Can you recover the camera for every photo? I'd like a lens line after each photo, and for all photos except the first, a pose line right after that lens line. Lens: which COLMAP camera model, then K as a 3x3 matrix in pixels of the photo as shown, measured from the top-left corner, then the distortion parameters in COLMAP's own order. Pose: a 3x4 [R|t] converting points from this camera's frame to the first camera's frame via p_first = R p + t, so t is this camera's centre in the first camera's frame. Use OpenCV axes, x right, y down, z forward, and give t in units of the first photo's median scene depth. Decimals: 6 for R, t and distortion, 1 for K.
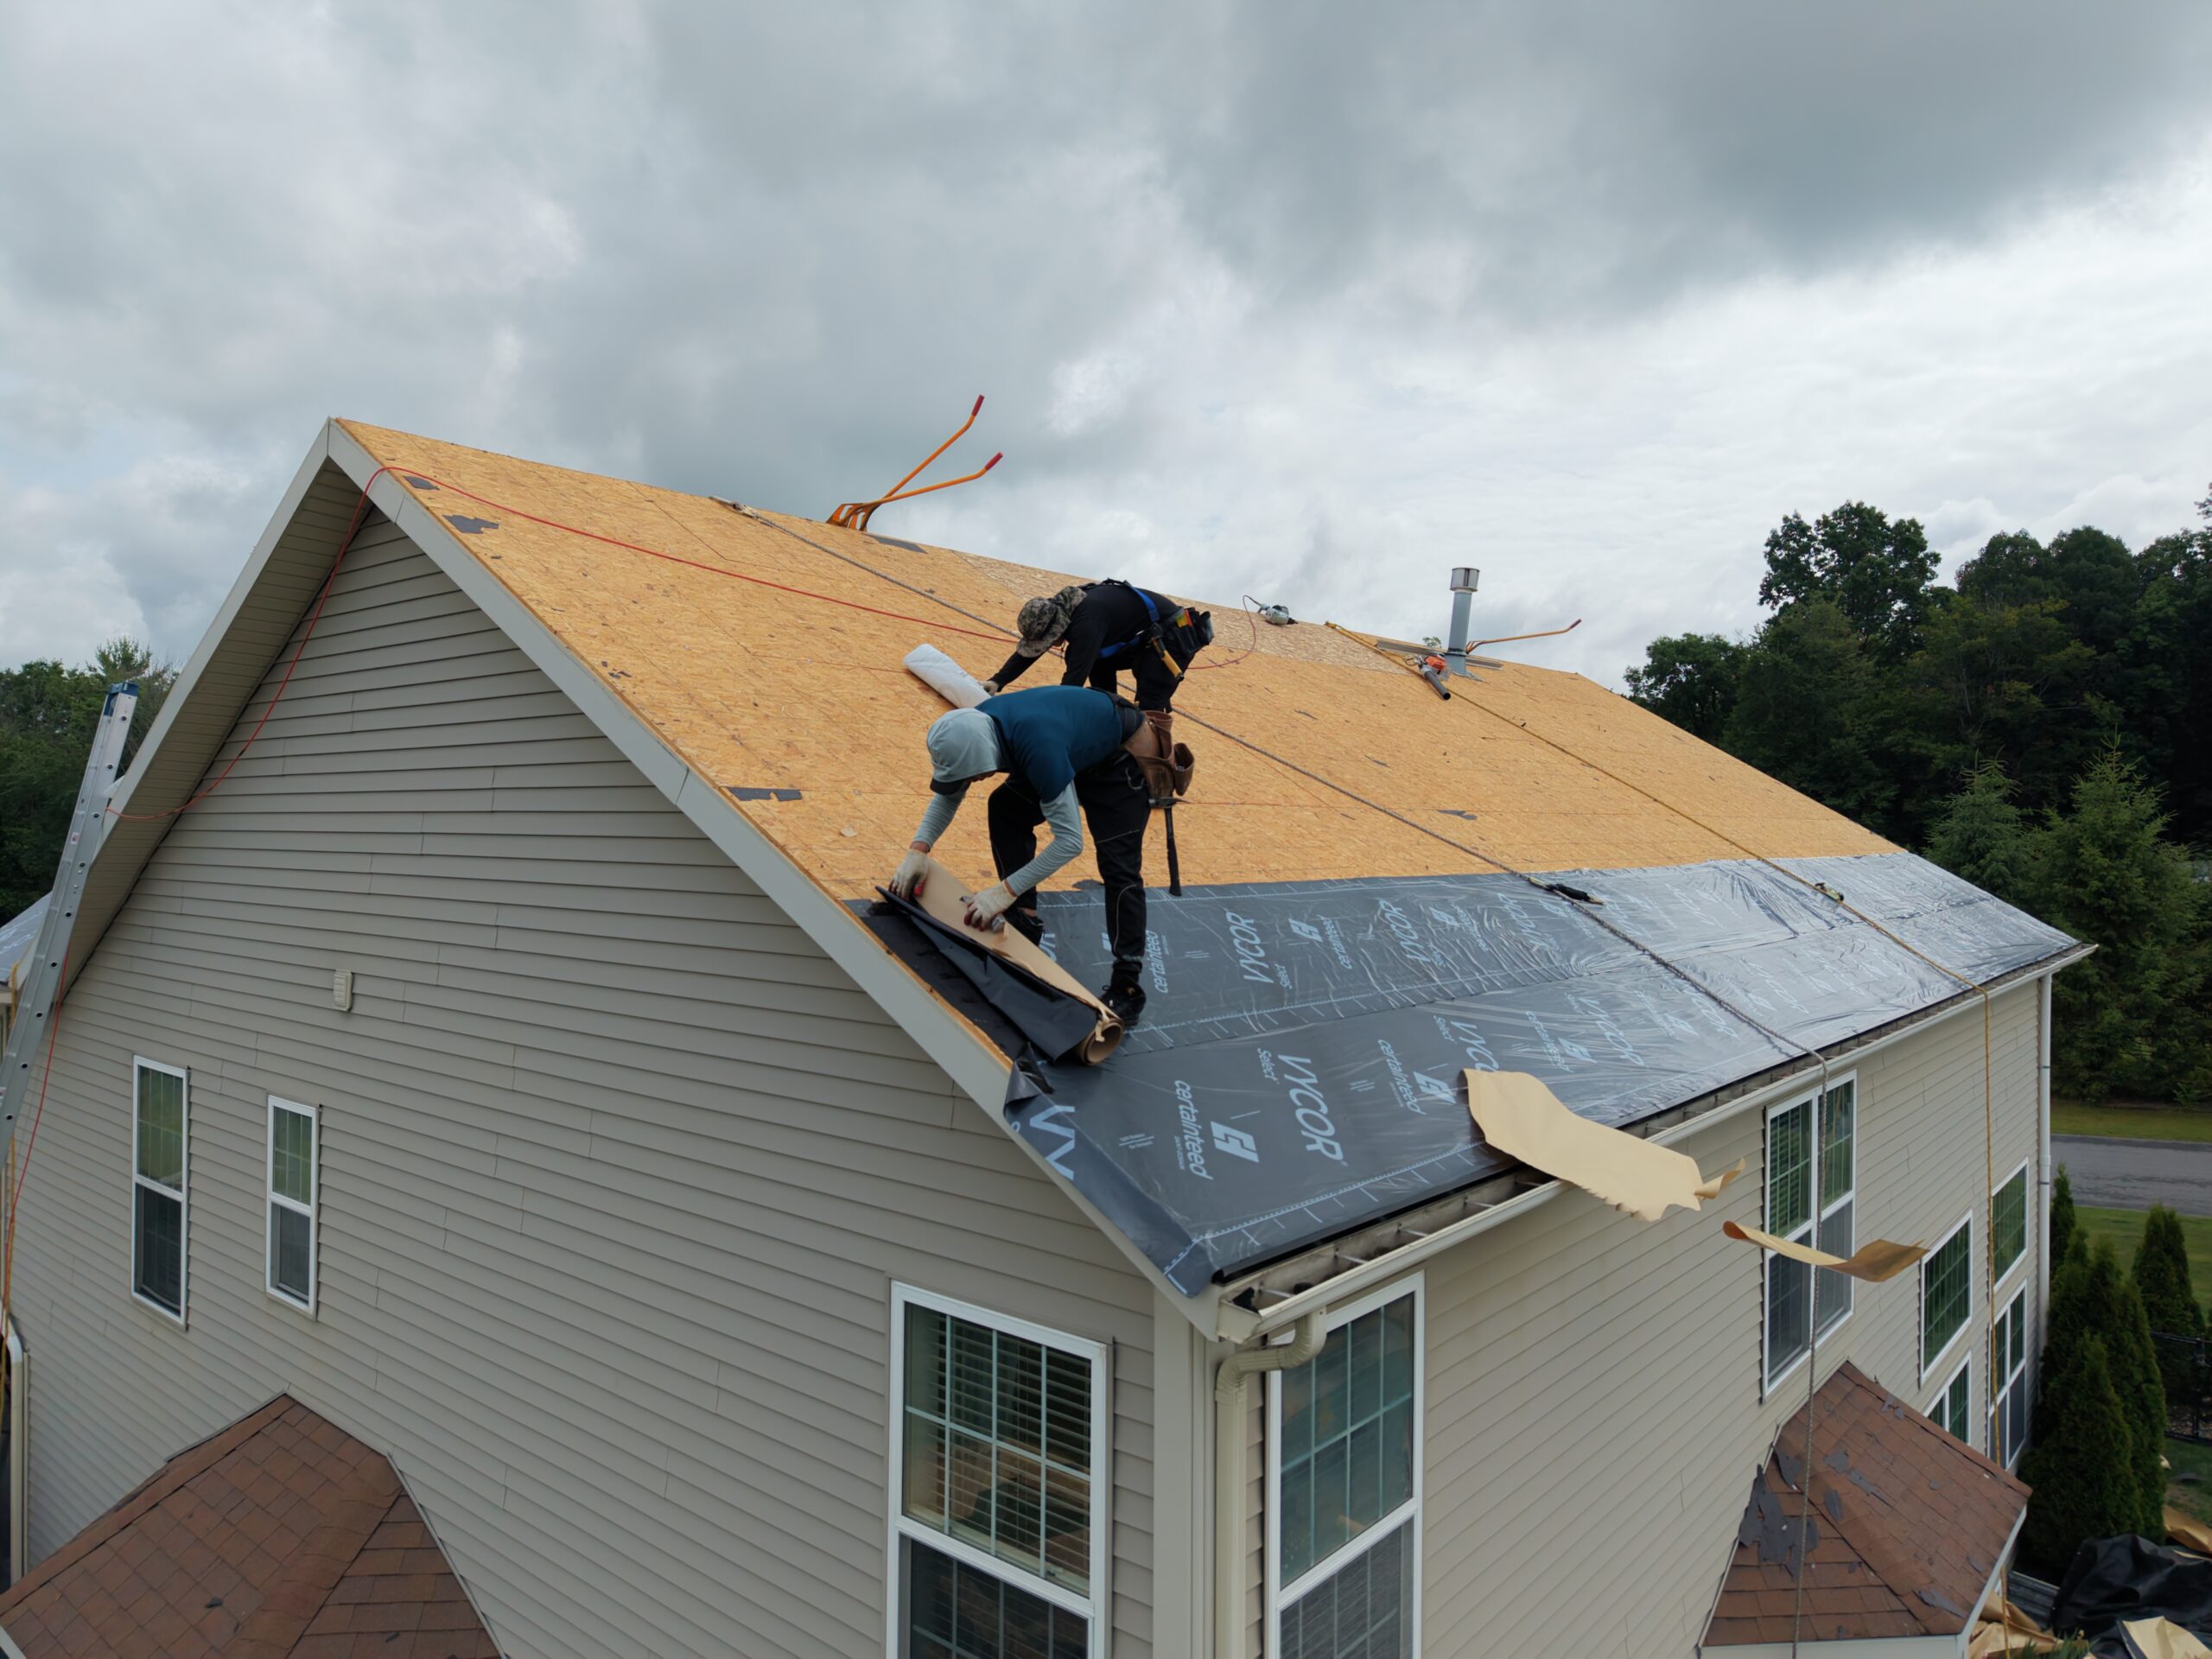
lens RADIAL K [[1479.4, 0, 1107.3], [0, 1479.4, 828.8], [0, 0, 1]] dist [0.027728, -0.025348]
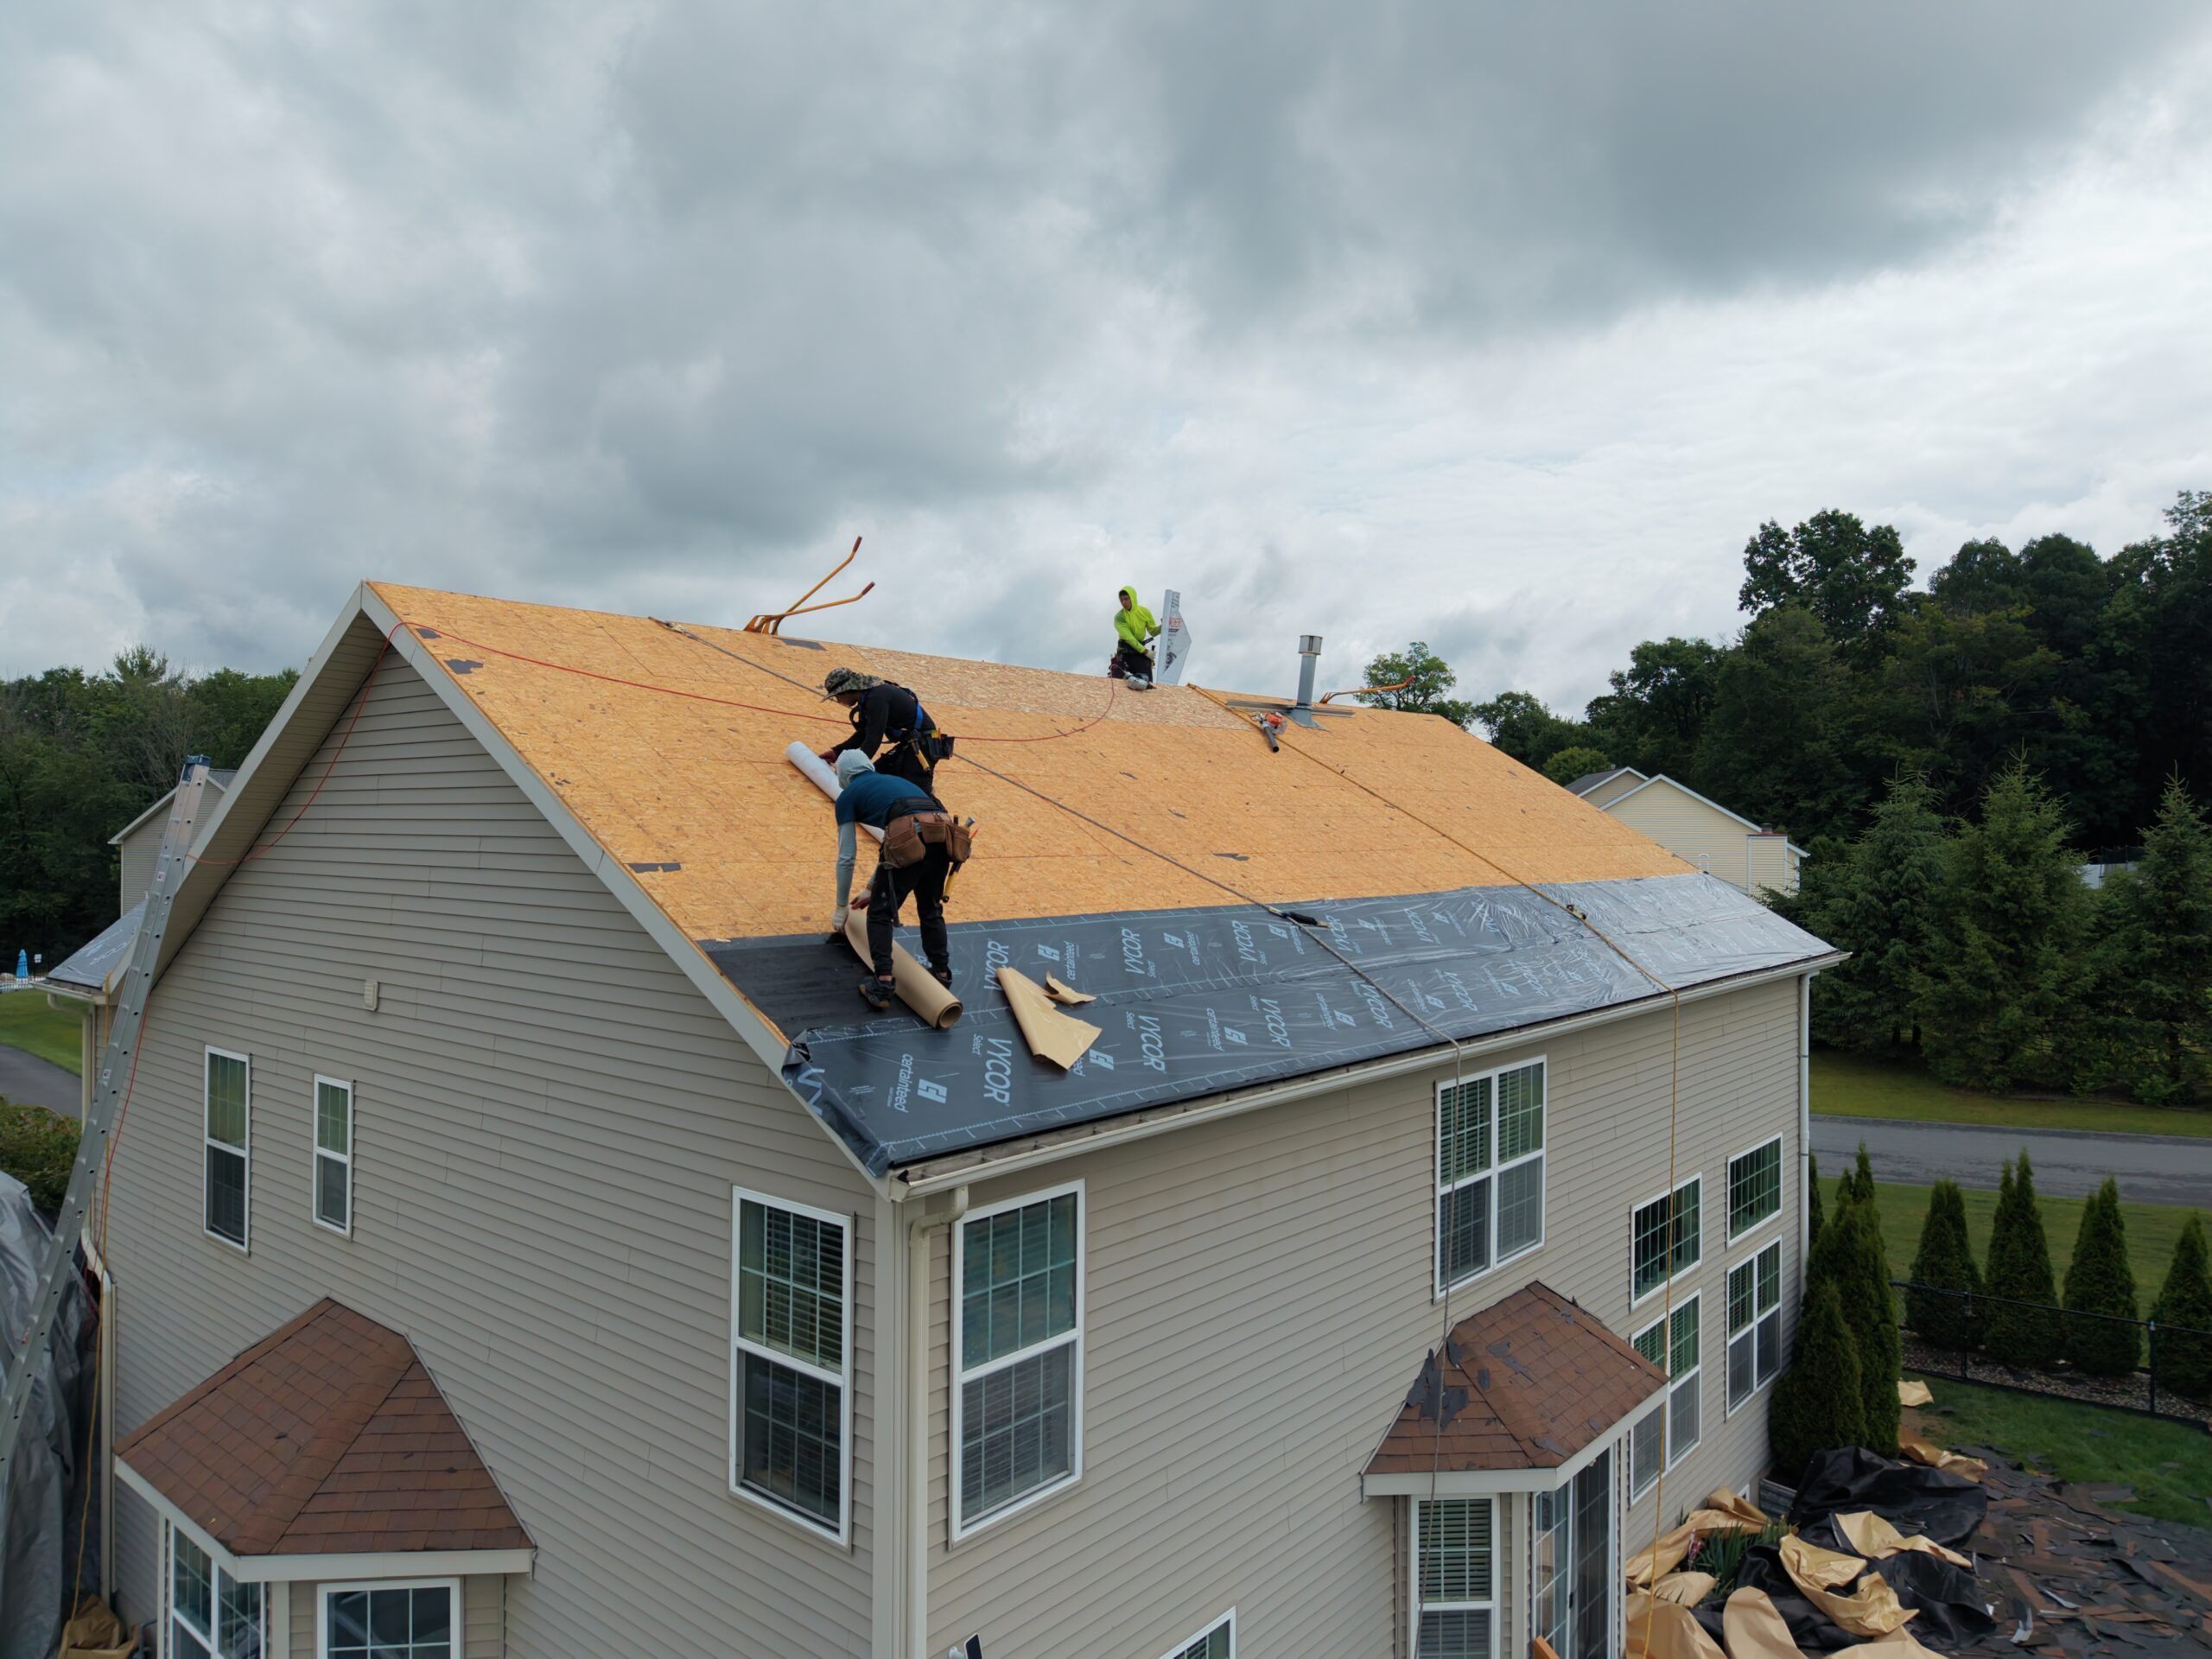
lens RADIAL K [[1479.4, 0, 1108.3], [0, 1479.4, 826.5], [0, 0, 1]] dist [0.027728, -0.025348]
pose [[0.999986, -0.001376, -0.005142, 0.149496], [0.001377, 0.999999, 0.000152, -0.040317], [0.005142, -0.000159, 0.999987, -0.318827]]
